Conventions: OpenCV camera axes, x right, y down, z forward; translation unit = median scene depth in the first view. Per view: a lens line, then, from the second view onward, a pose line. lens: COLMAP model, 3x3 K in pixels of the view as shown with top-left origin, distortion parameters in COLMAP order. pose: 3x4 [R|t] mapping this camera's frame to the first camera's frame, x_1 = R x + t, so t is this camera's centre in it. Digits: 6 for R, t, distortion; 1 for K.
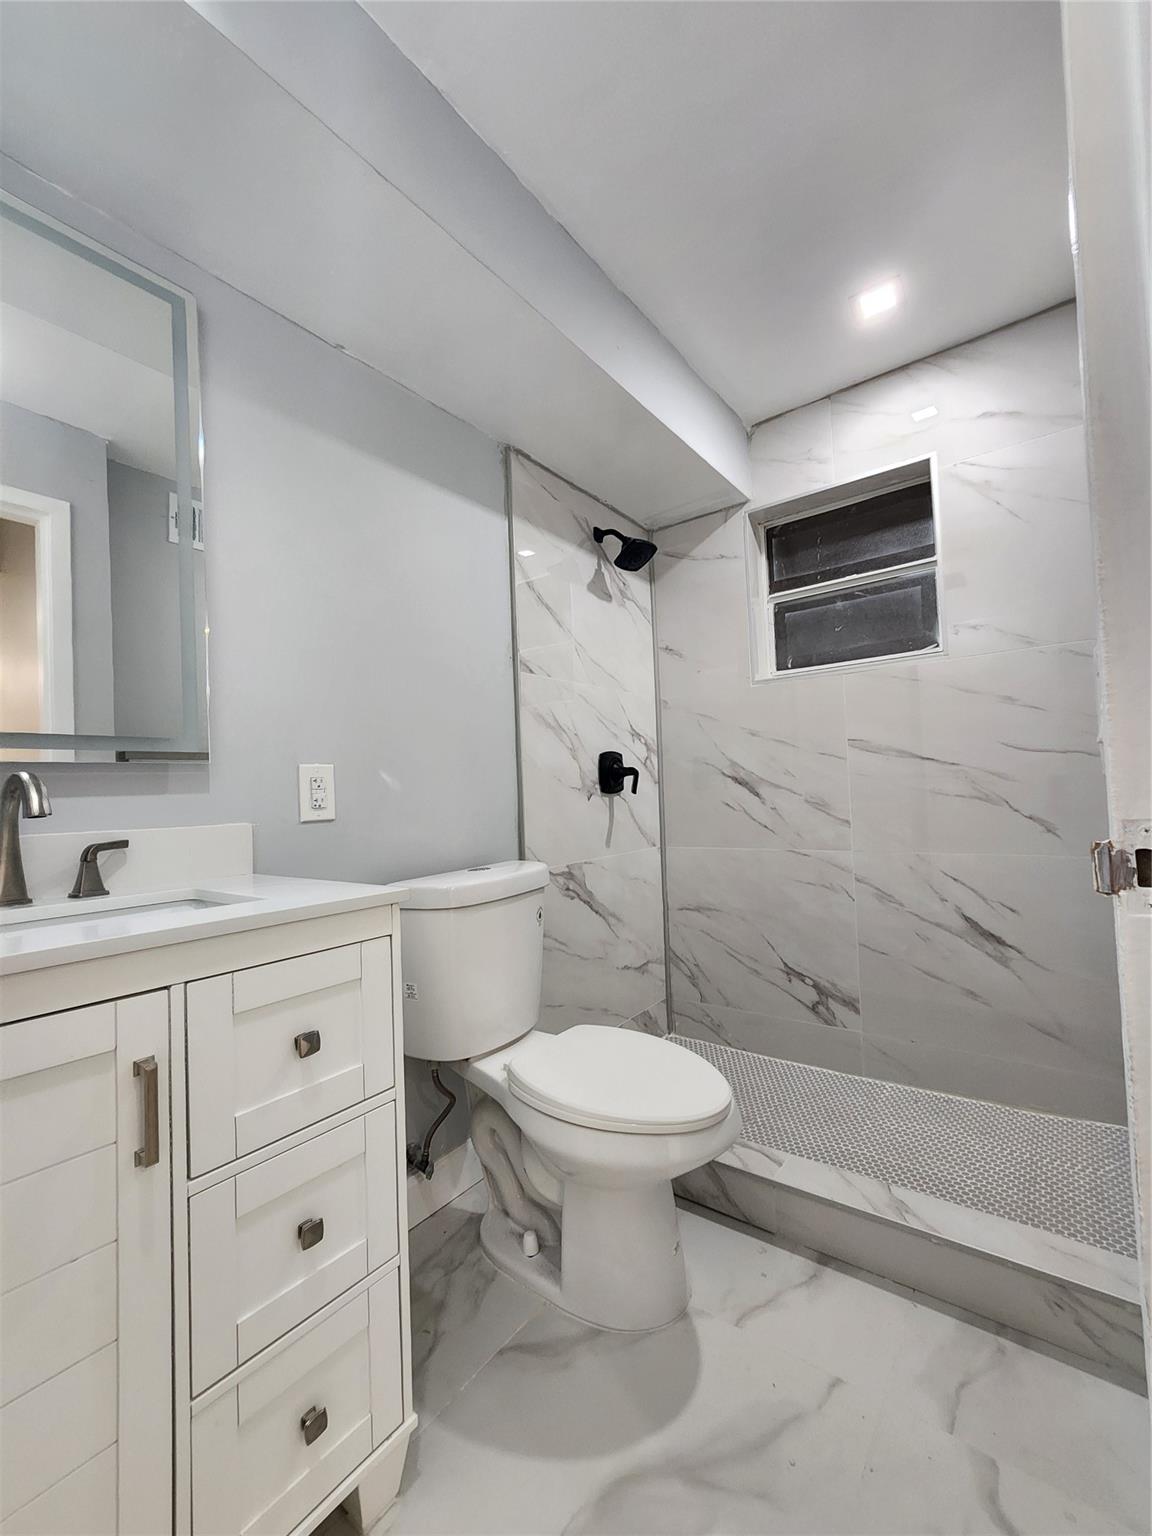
lens RADIAL K [[630.2, 0, 576.0], [0, 630.2, 768.0], [0, 0, 1]] dist [0.001015, 0.000443]
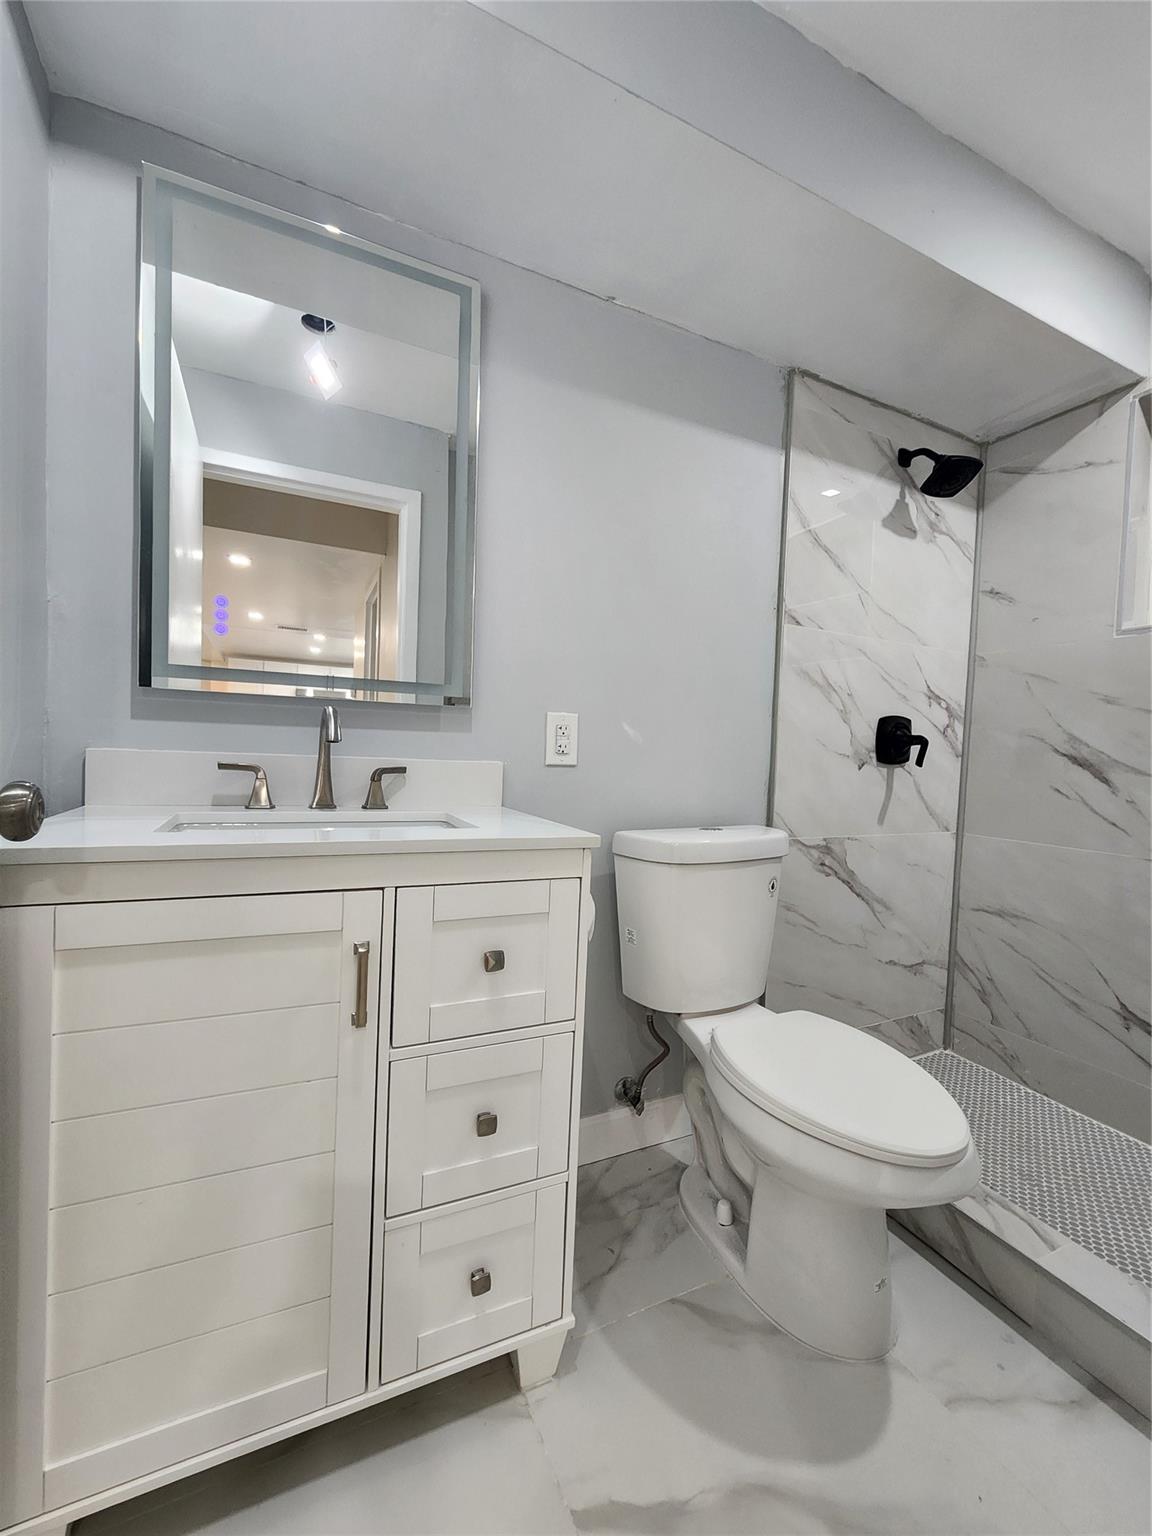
lens RADIAL K [[624.8, 0, 576.0], [0, 624.8, 768.0], [0, 0, 1]] dist [0.002757, 0.000675]
pose [[0.887375, 0.084453, -0.453247, 0.088112], [-0.054203, 0.995372, 0.079349, 0.001449], [0.457851, -0.045845, 0.887846, 0.051935]]
